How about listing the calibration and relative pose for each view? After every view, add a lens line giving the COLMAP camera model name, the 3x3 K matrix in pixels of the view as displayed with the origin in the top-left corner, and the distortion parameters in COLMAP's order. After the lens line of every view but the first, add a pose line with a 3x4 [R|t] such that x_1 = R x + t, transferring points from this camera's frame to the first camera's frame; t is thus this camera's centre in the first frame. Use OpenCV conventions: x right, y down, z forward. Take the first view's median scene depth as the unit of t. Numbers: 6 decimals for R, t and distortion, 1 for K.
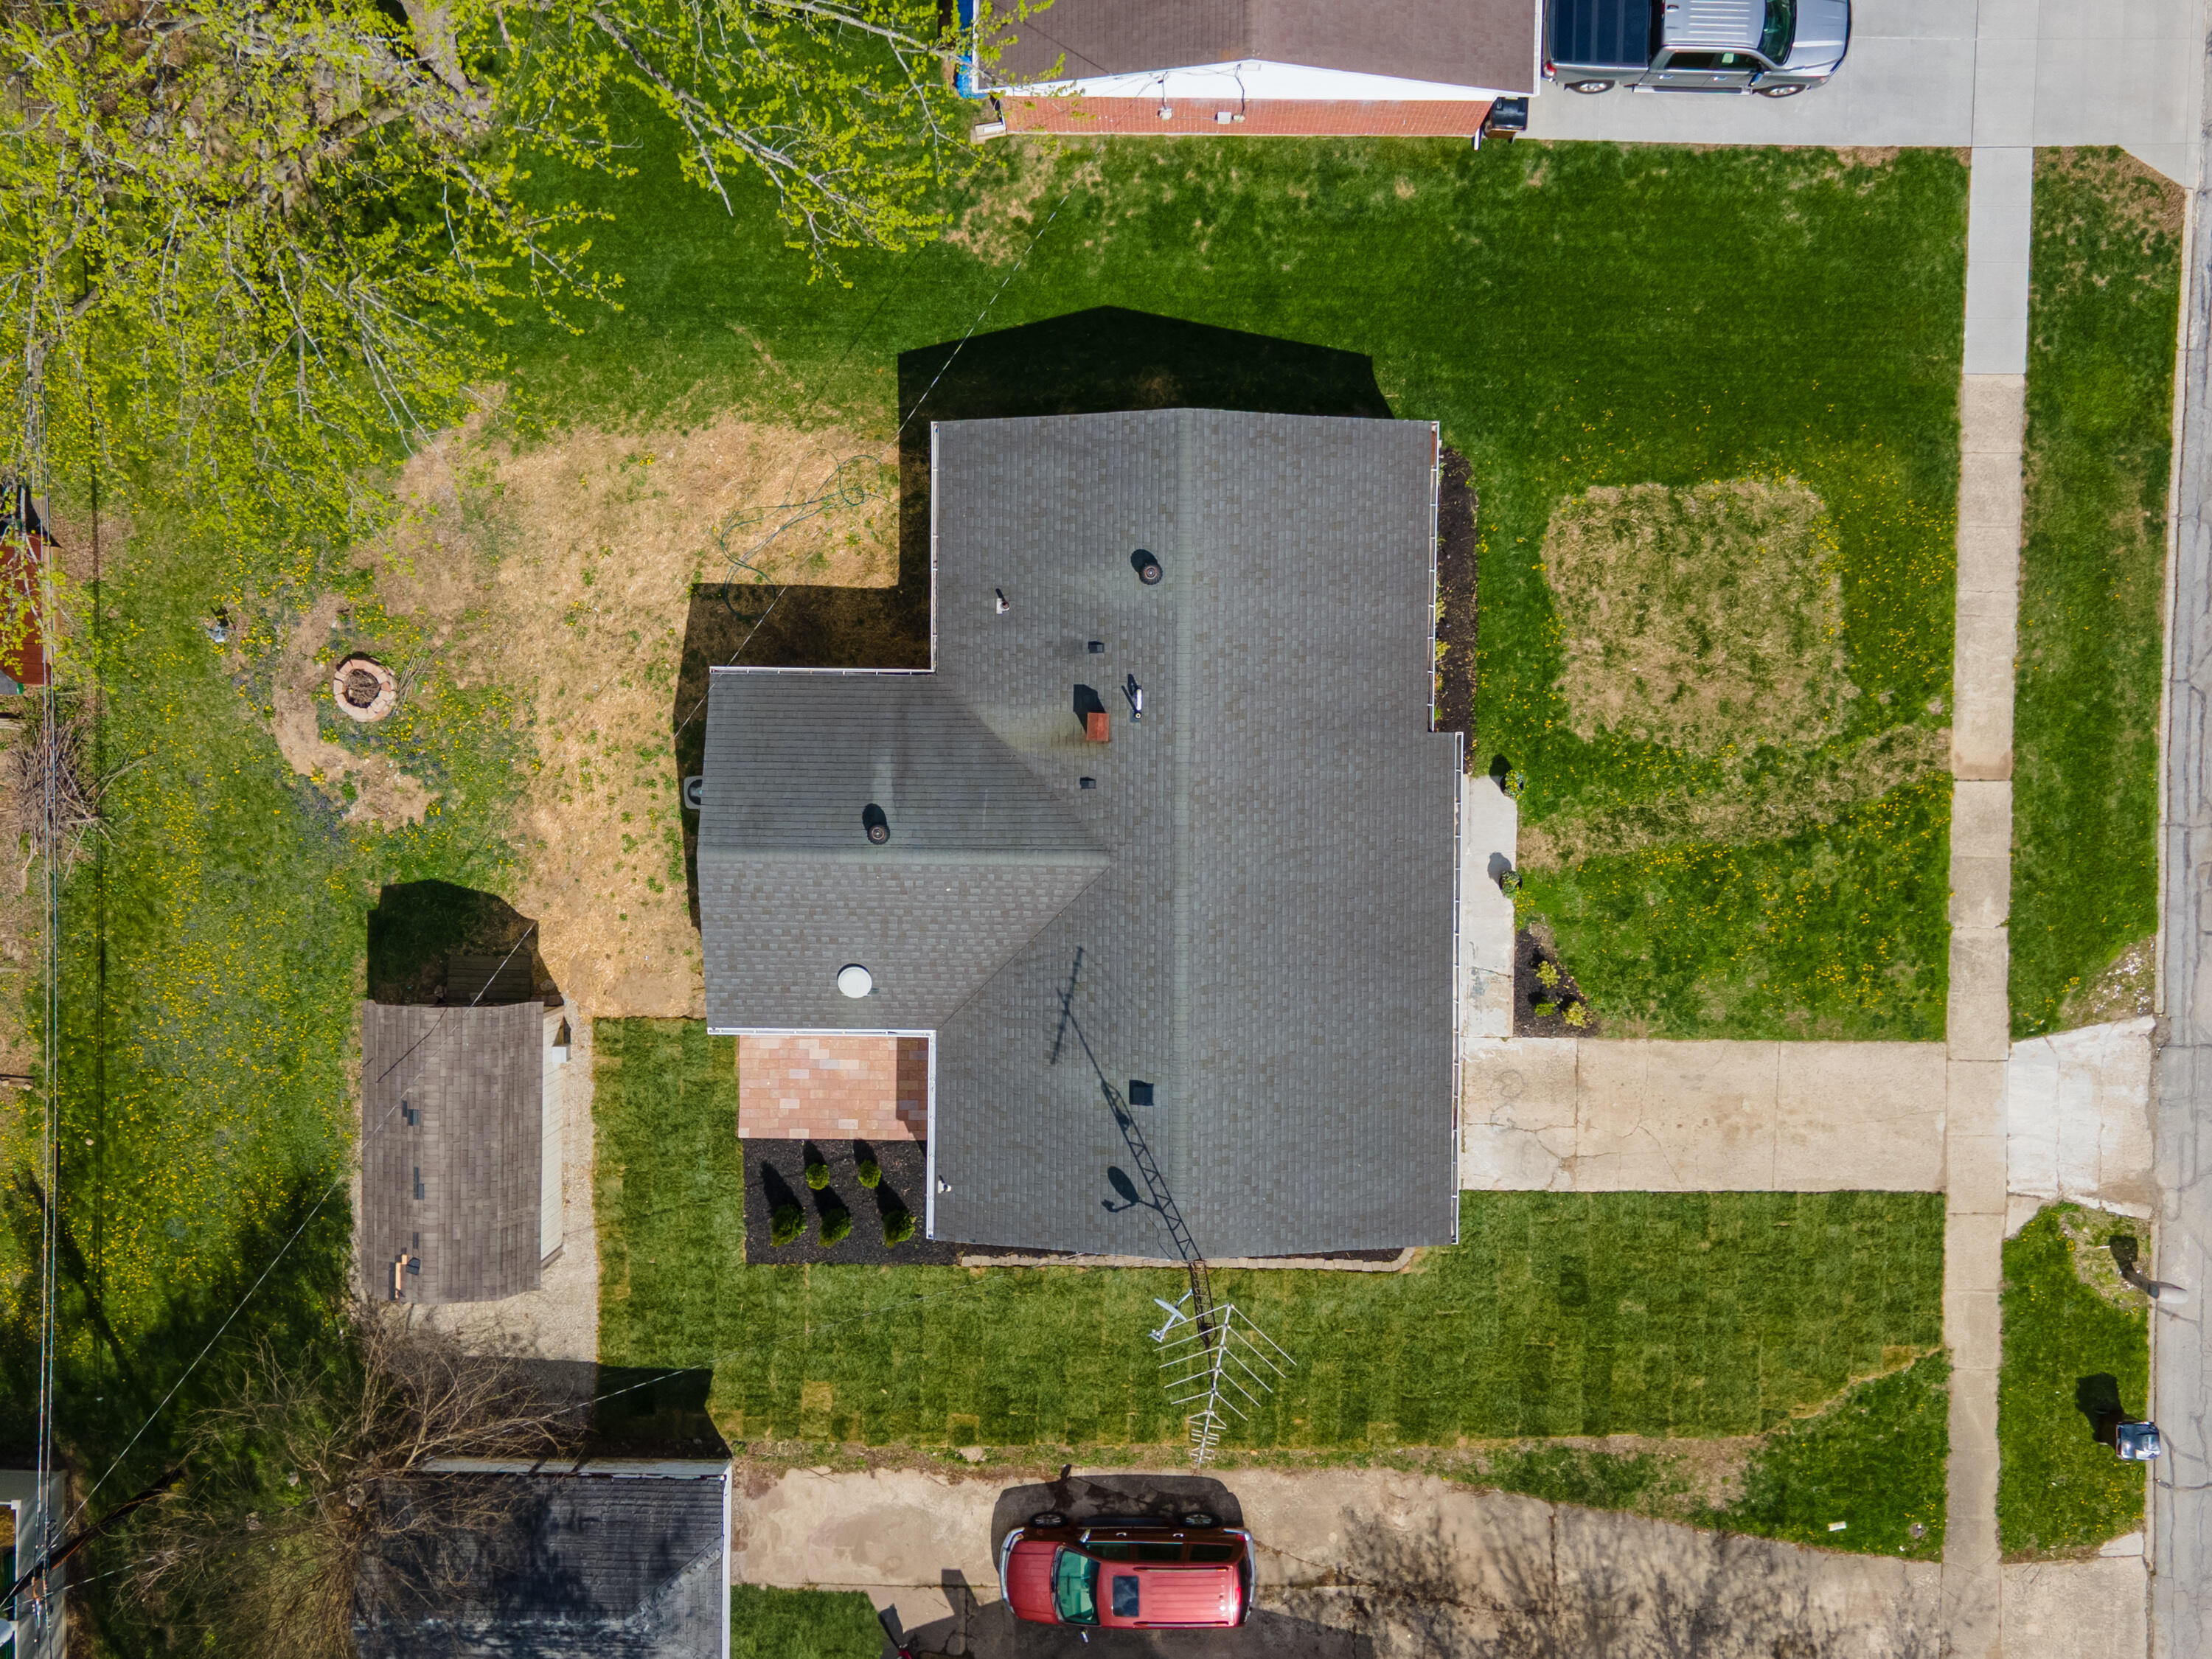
lens RADIAL K [[1962.0, 0, 1102.0], [0, 1962.0, 775.9], [0, 0, 1]] dist [0.017592, -0.000042]
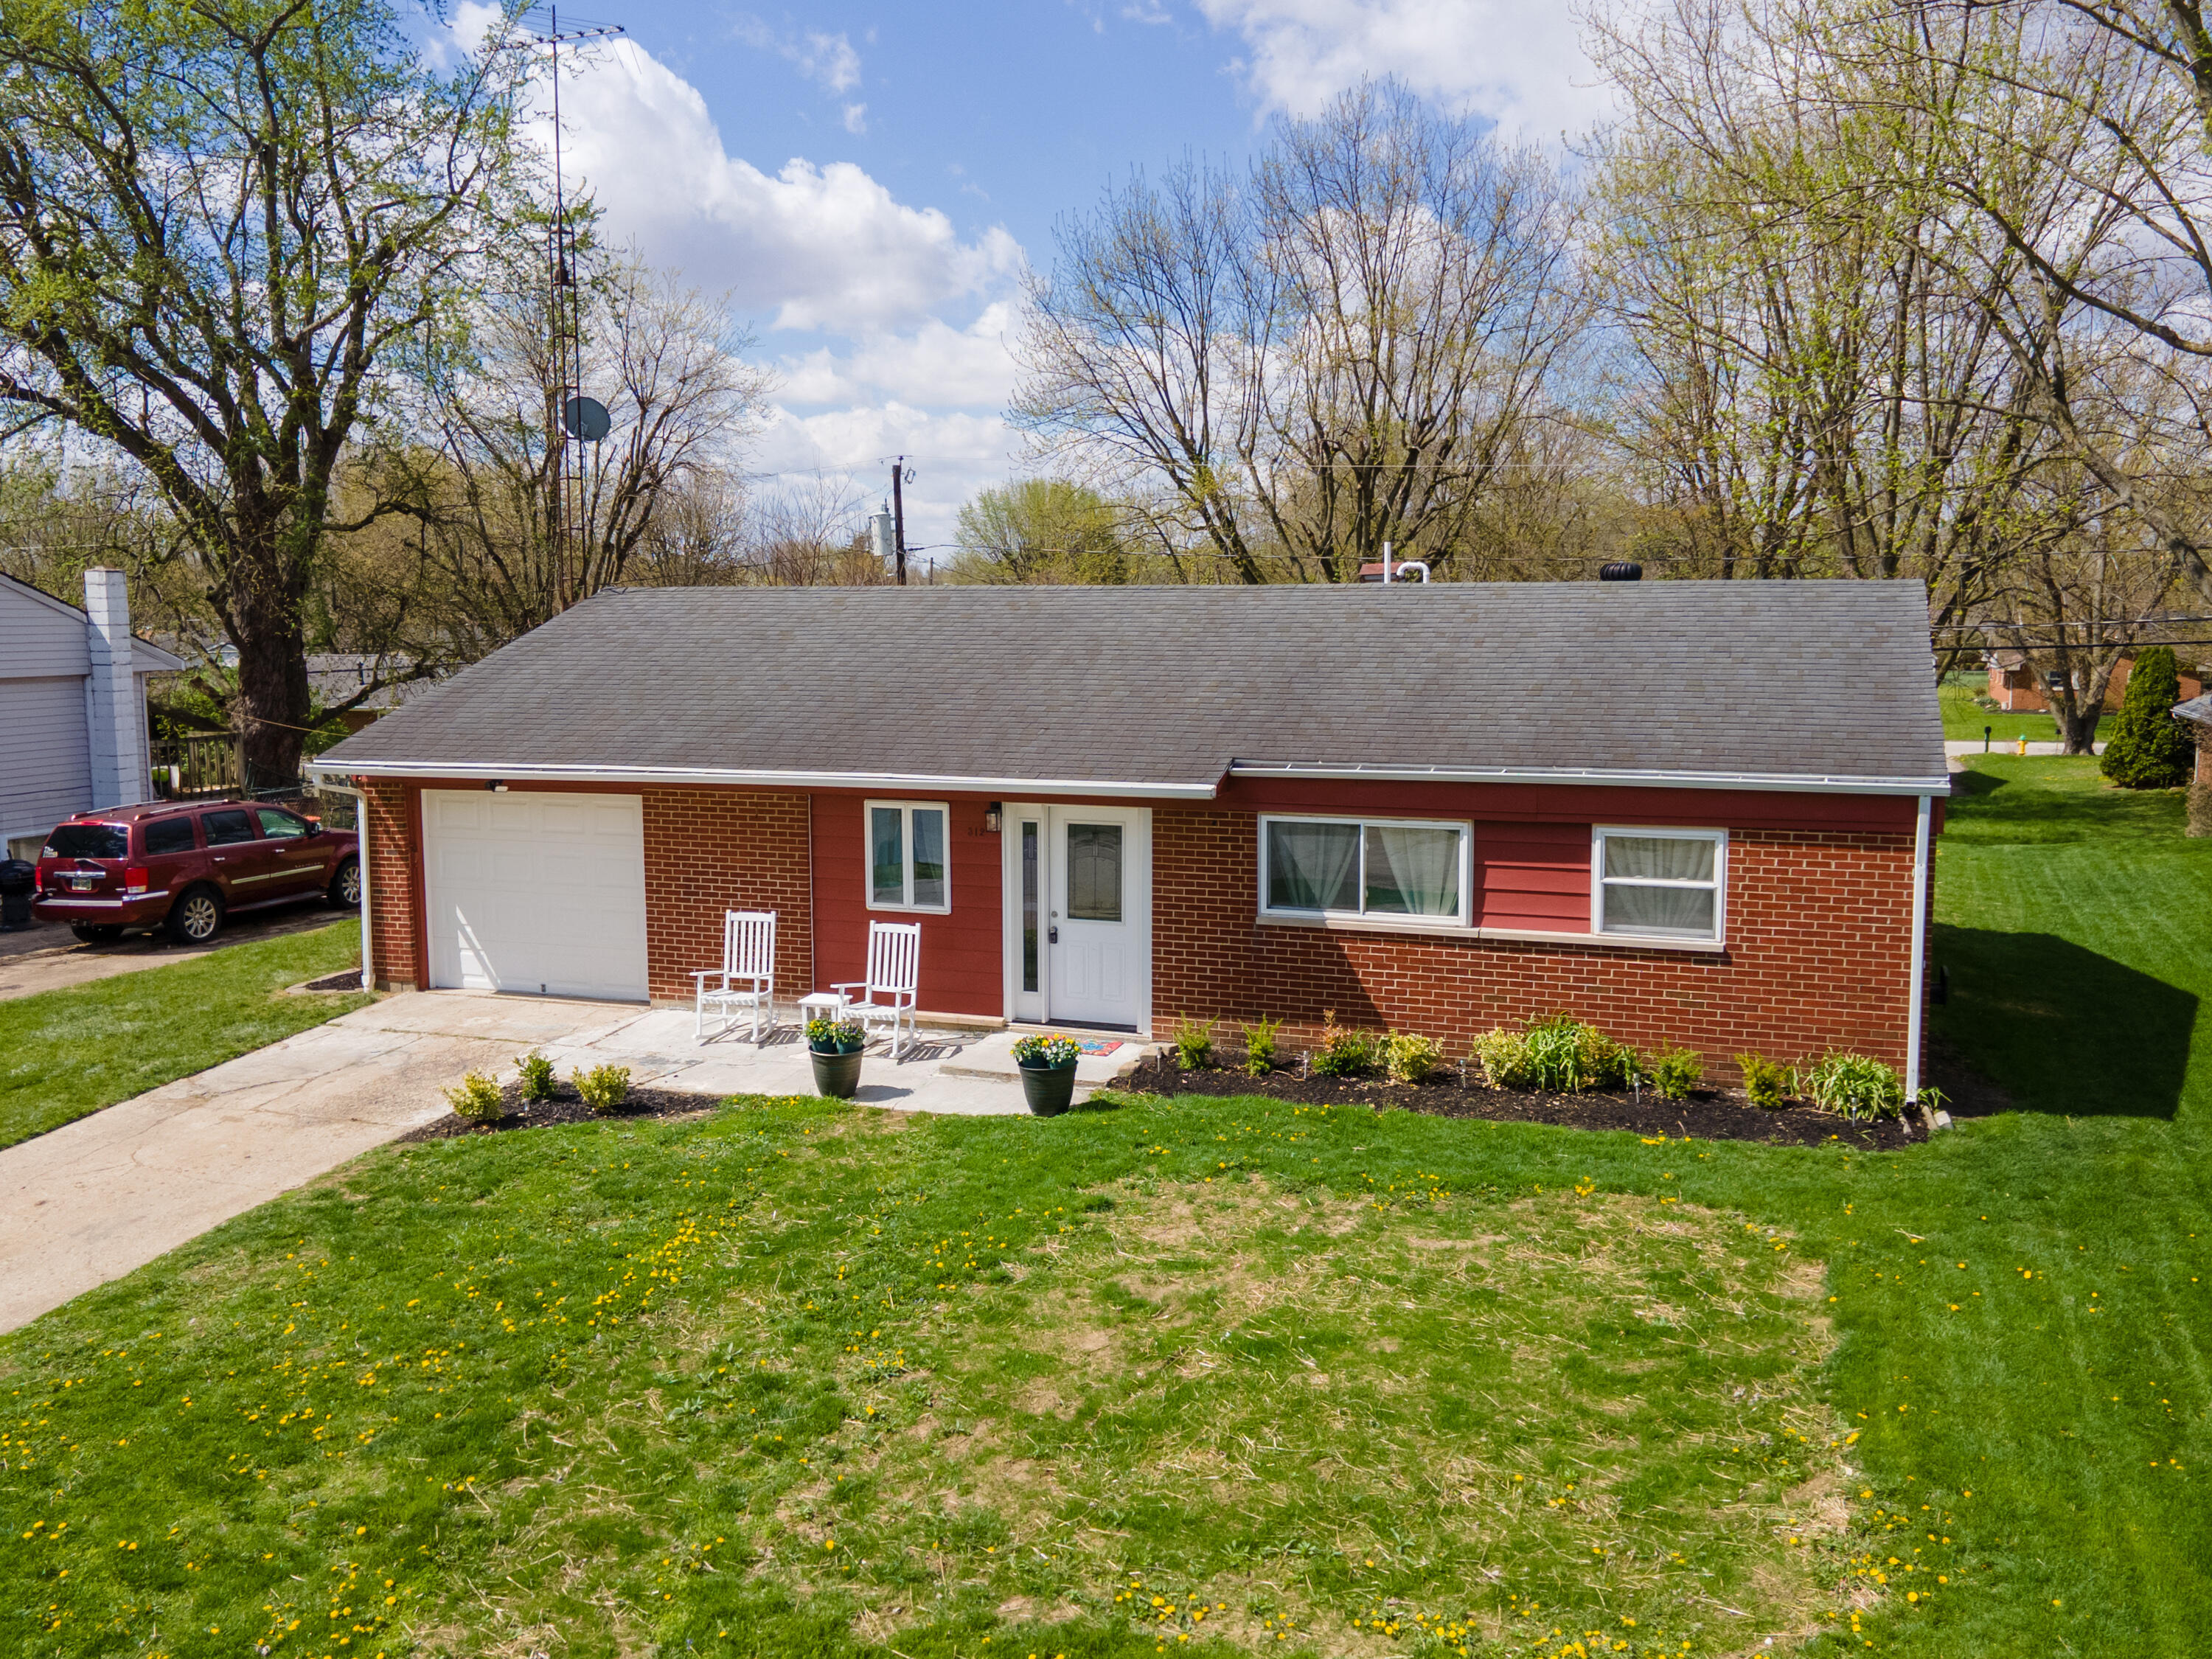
lens RADIAL K [[1927.5, 0, 1118.3], [0, 1927.5, 827.9], [0, 0, 1]] dist [0.004626, 0.072590]
pose [[-0.327915, 0.156444, -0.931663, 0.561692], [-0.944569, -0.037446, 0.326170, -0.136936], [0.016140, 0.986977, 0.160051, 0.868161]]
